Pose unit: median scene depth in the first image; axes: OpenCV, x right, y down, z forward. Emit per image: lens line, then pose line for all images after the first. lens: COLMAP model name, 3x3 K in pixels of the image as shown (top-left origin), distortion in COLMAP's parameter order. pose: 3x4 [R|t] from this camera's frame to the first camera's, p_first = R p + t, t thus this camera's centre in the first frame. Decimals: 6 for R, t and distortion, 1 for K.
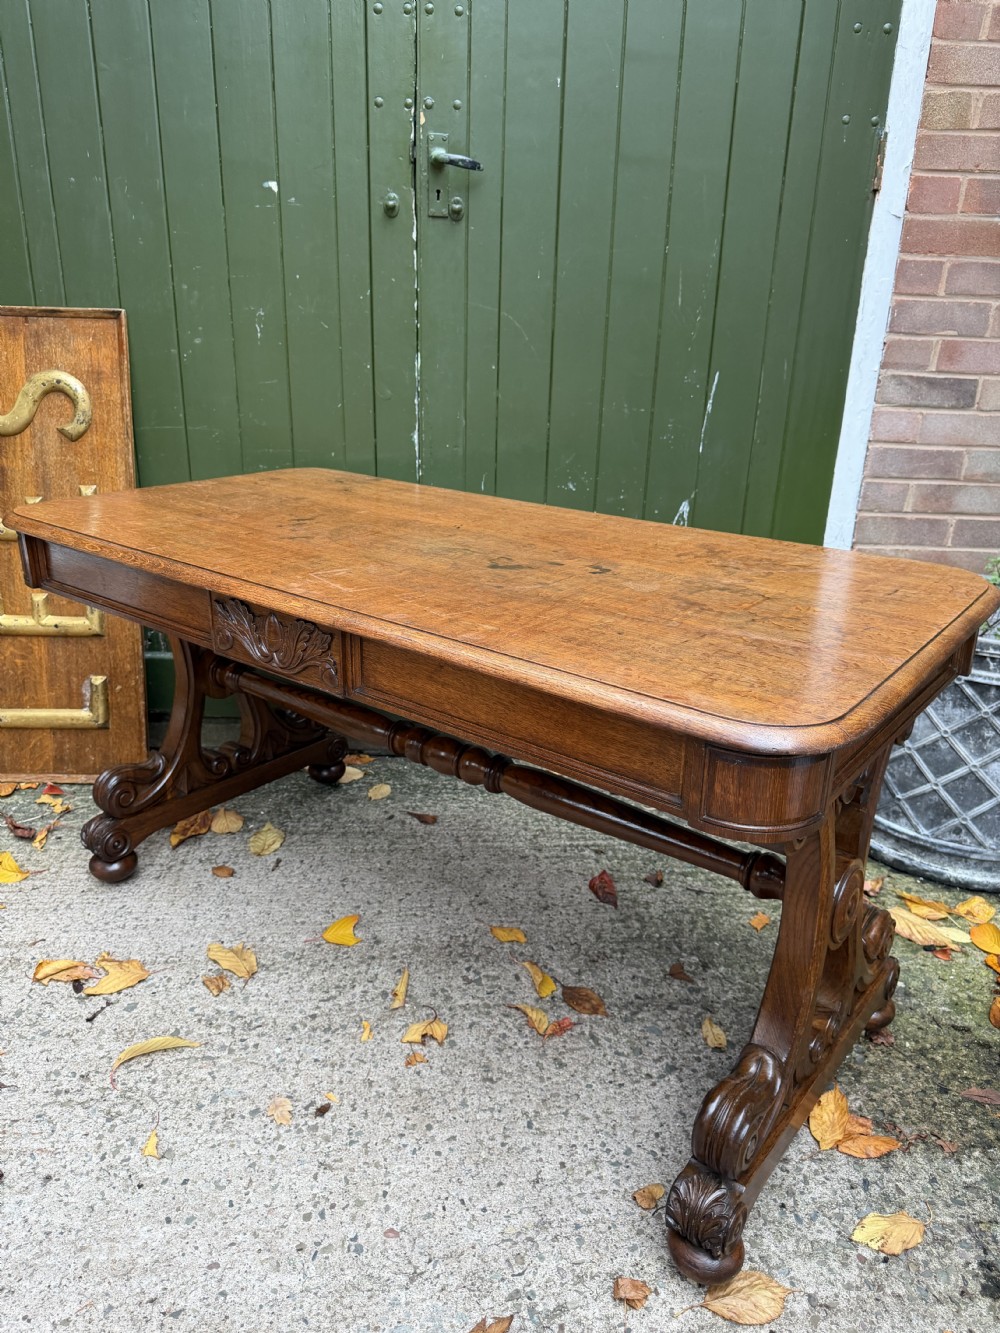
lens RADIAL K [[948.0, 0, 496.3], [0, 948.0, 664.4], [0, 0, 1]] dist [0.005117, -0.008054]
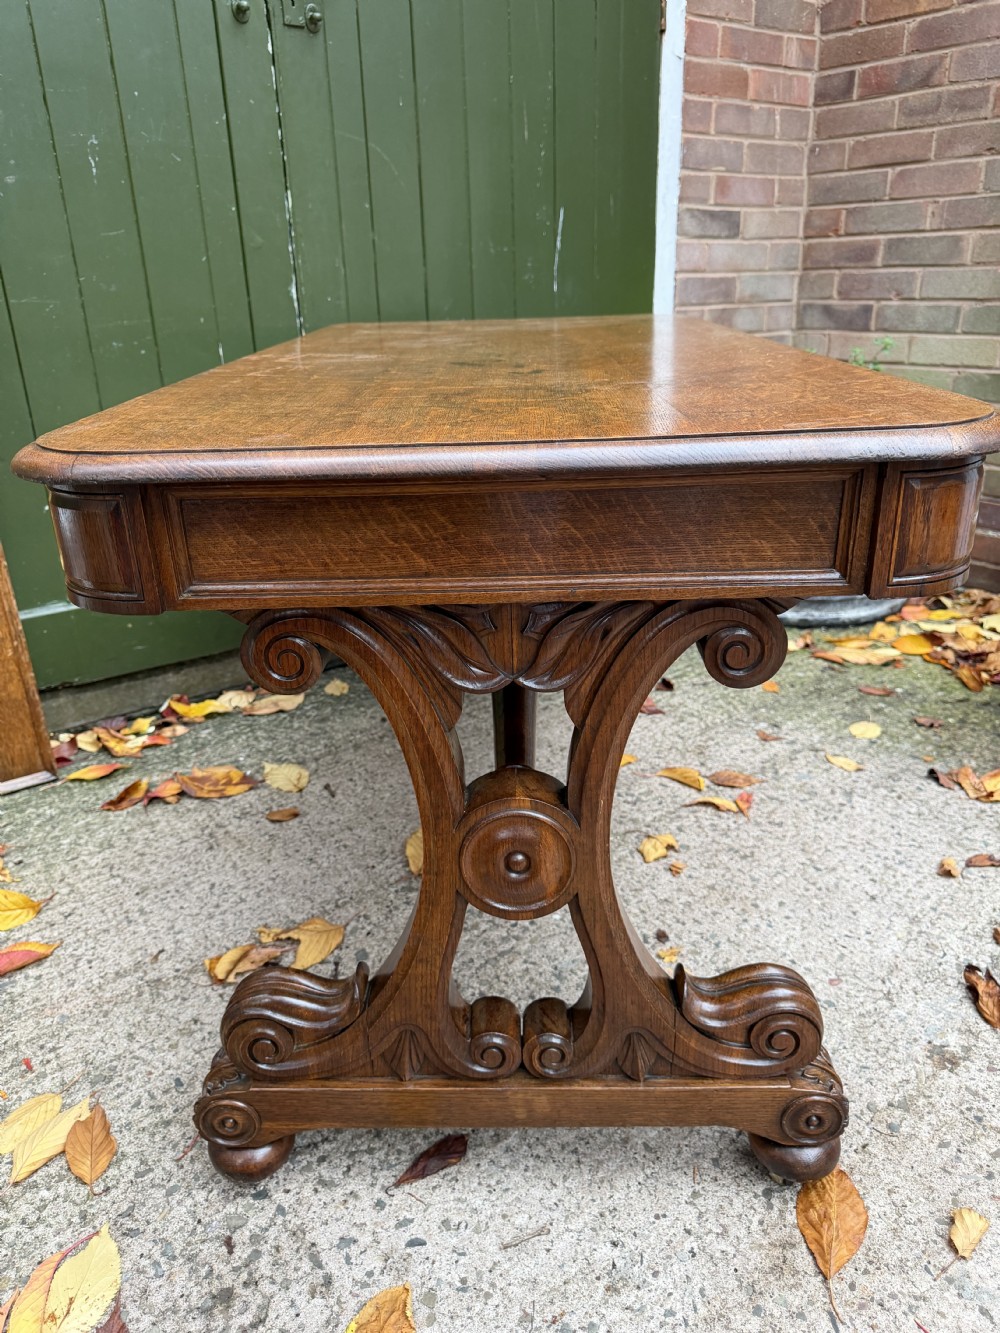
lens RADIAL K [[953.3, 0, 499.0], [0, 953.3, 664.3], [0, 0, 1]] dist [0.004227, -0.011561]
pose [[0.828680, -0.257794, 0.496822, -0.614930], [0.236049, 0.965786, 0.107412, 0.054410], [-0.507515, 0.028264, 0.861179, 0.213021]]
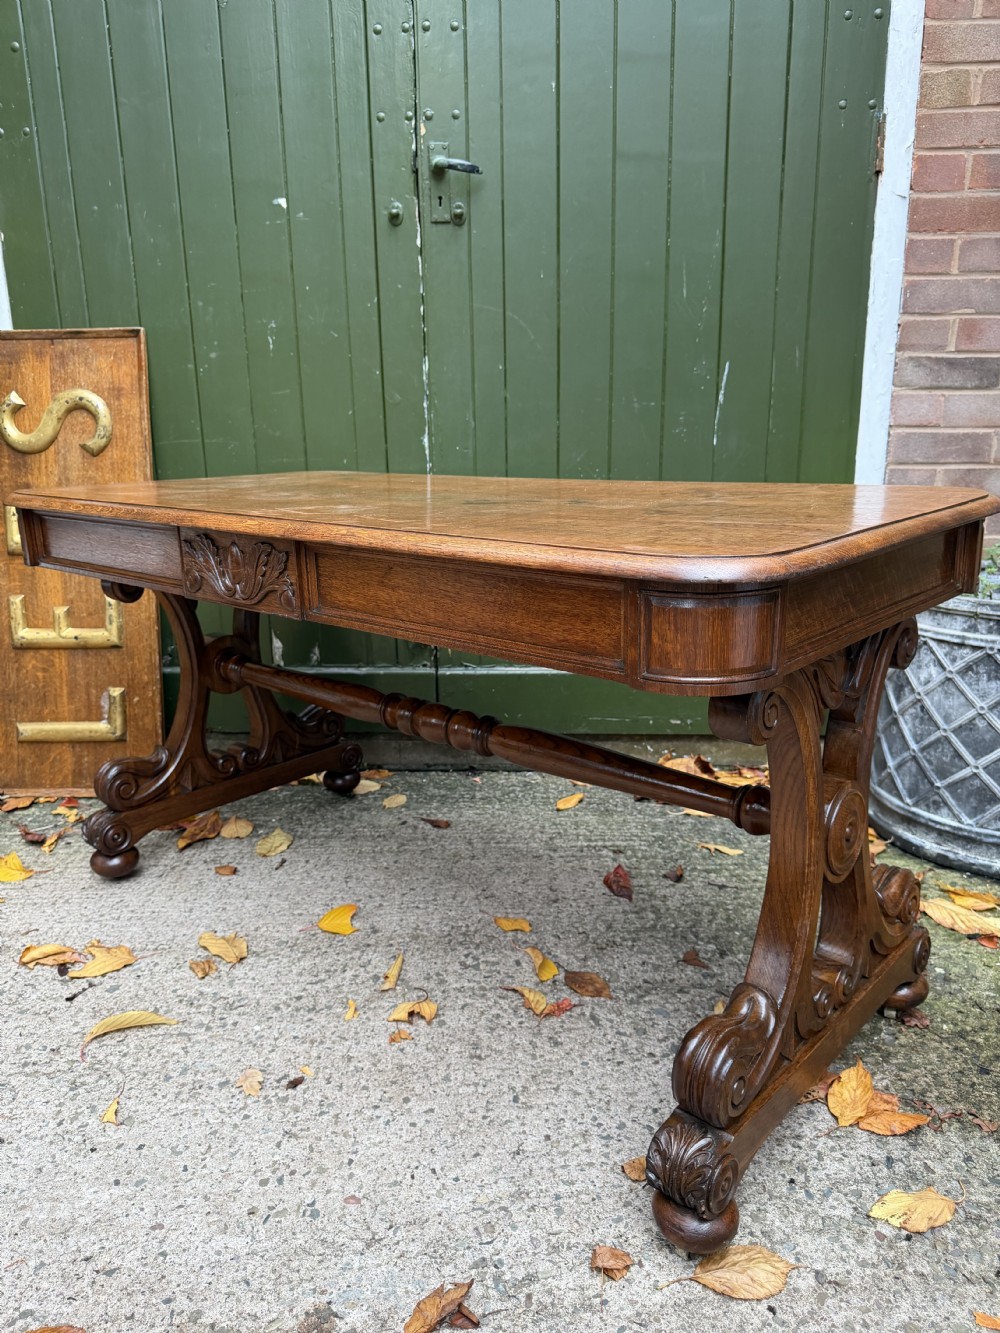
lens RADIAL K [[949.3, 0, 500.1], [0, 949.3, 671.4], [0, 0, 1]] dist [0.002397, -0.006082]
pose [[0.997206, -0.023412, -0.070930, 0.079688], [0.016706, 0.995460, -0.093701, 0.134064], [0.072802, 0.092254, 0.993071, 0.041471]]
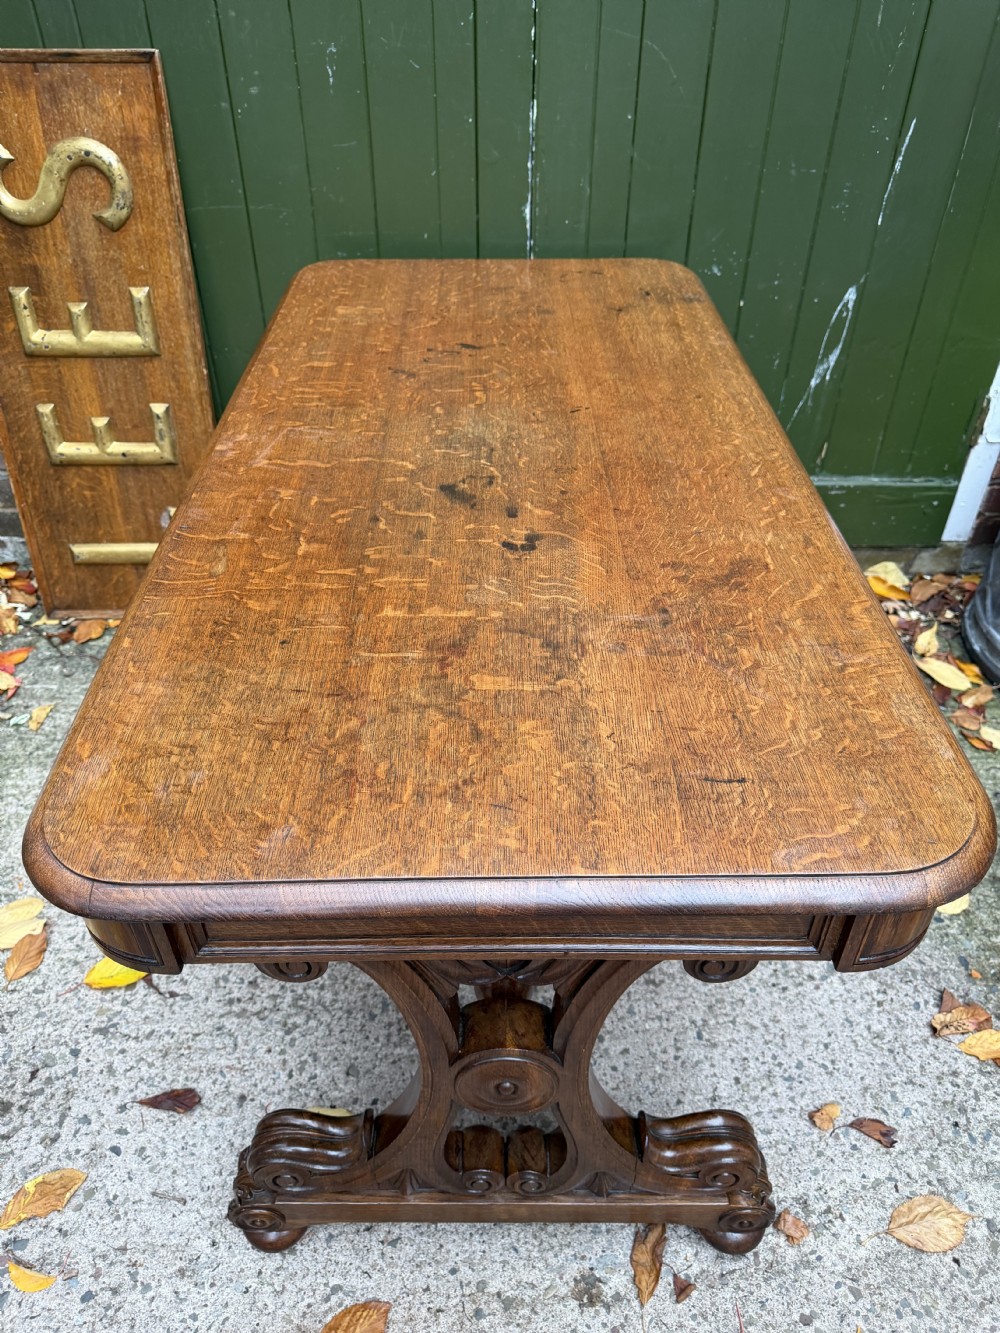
lens RADIAL K [[951.6, 0, 501.4], [0, 951.6, 669.7], [0, 0, 1]] dist [0.002405, -0.007651]
pose [[0.999700, -0.008708, -0.022881, -0.125834], [0.015682, 0.945471, 0.325328, -0.184269], [0.018800, -0.325590, 0.945324, 0.134612]]
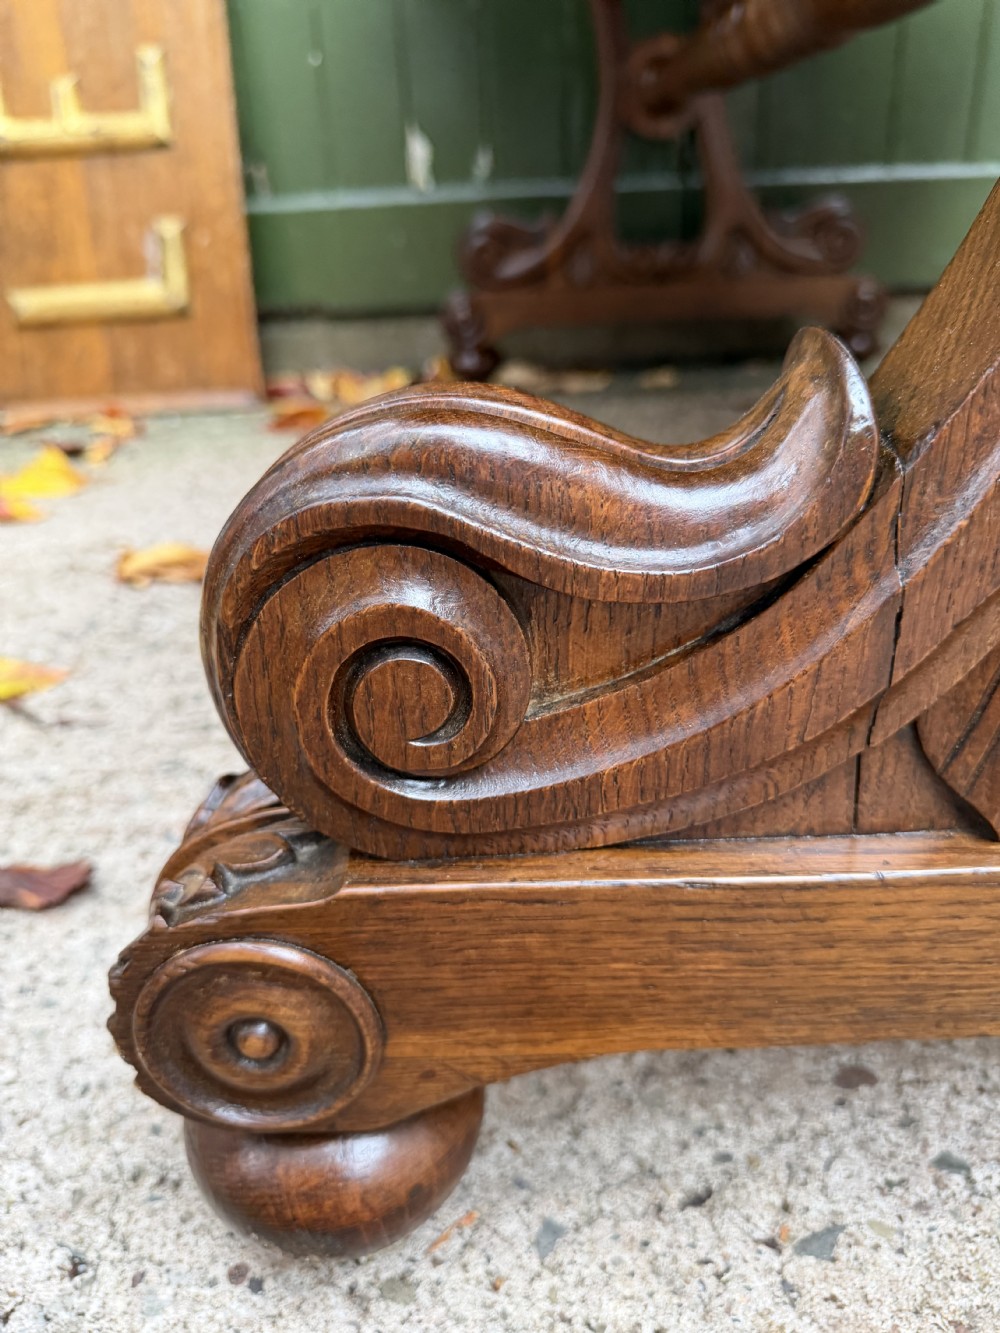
lens RADIAL K [[995.0, 0, 499.4], [0, 995.0, 658.5], [0, 0, 1]] dist [-0.036534, 0.004423]
pose [[0.997064, -0.056730, -0.051434, -0.271132], [0.061356, 0.993741, 0.093355, 0.337844], [0.045816, -0.096236, 0.994303, 0.507520]]
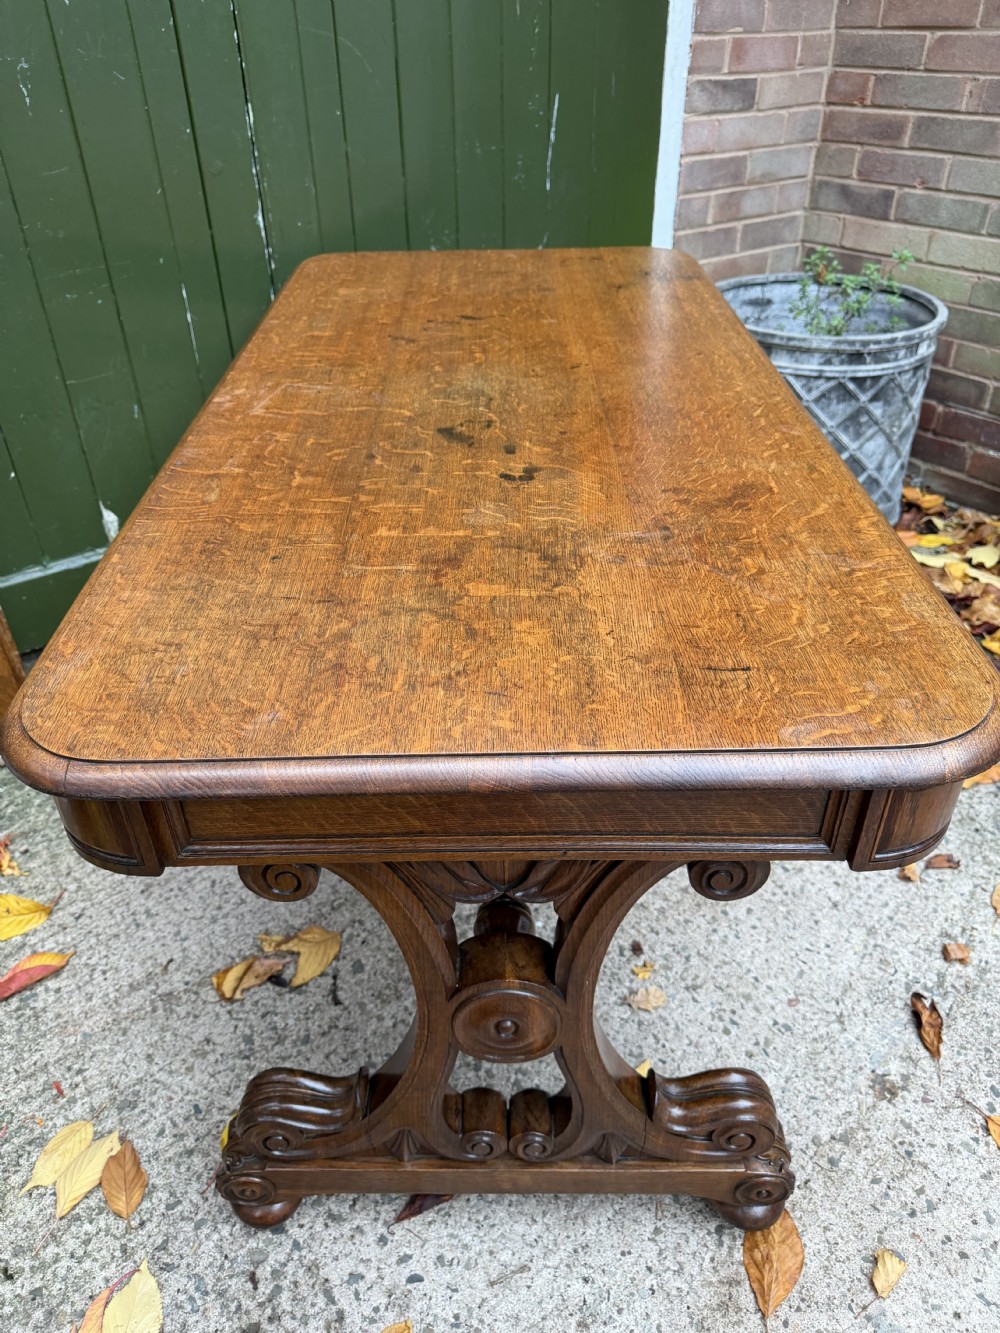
lens RADIAL K [[954.5, 0, 494.1], [0, 954.5, 666.7], [0, 0, 1]] dist [0.001888, -0.009027]
pose [[0.823268, -0.360593, 0.438408, -0.554165], [0.228091, 0.917365, 0.326215, -0.154753], [-0.519811, -0.168565, 0.837486, 0.227293]]
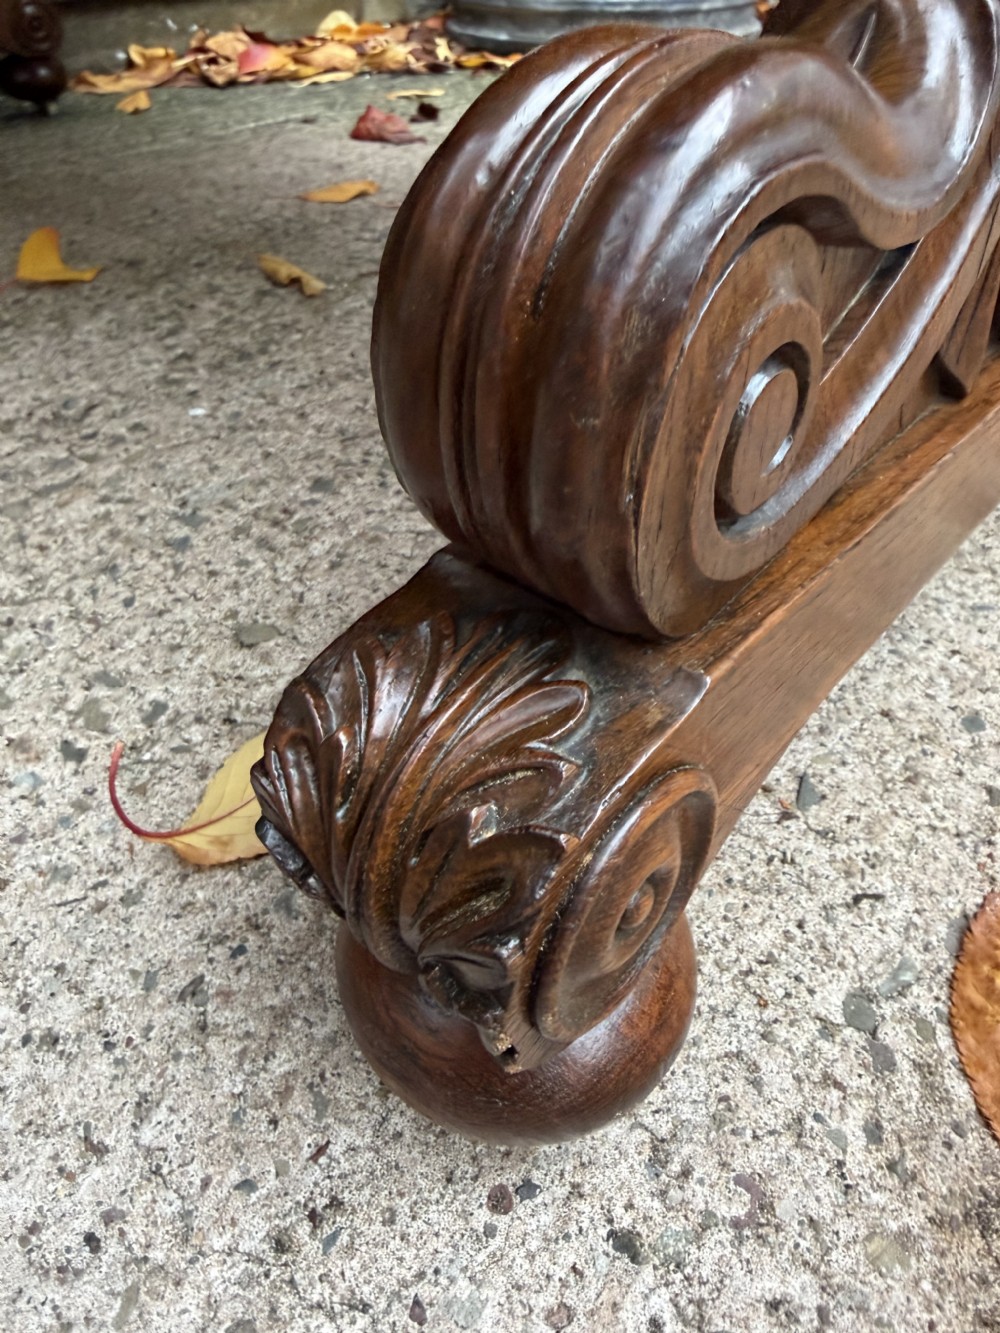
lens RADIAL K [[910.3, 0, 500.5], [0, 910.3, 665.4], [0, 0, 1]] dist [0.005133, 0.005577]
pose [[0.668985, -0.508179, 0.542414, -0.368797], [0.271337, 0.846369, 0.458297, 0.328303], [-0.691979, -0.159417, 0.704096, 0.585836]]
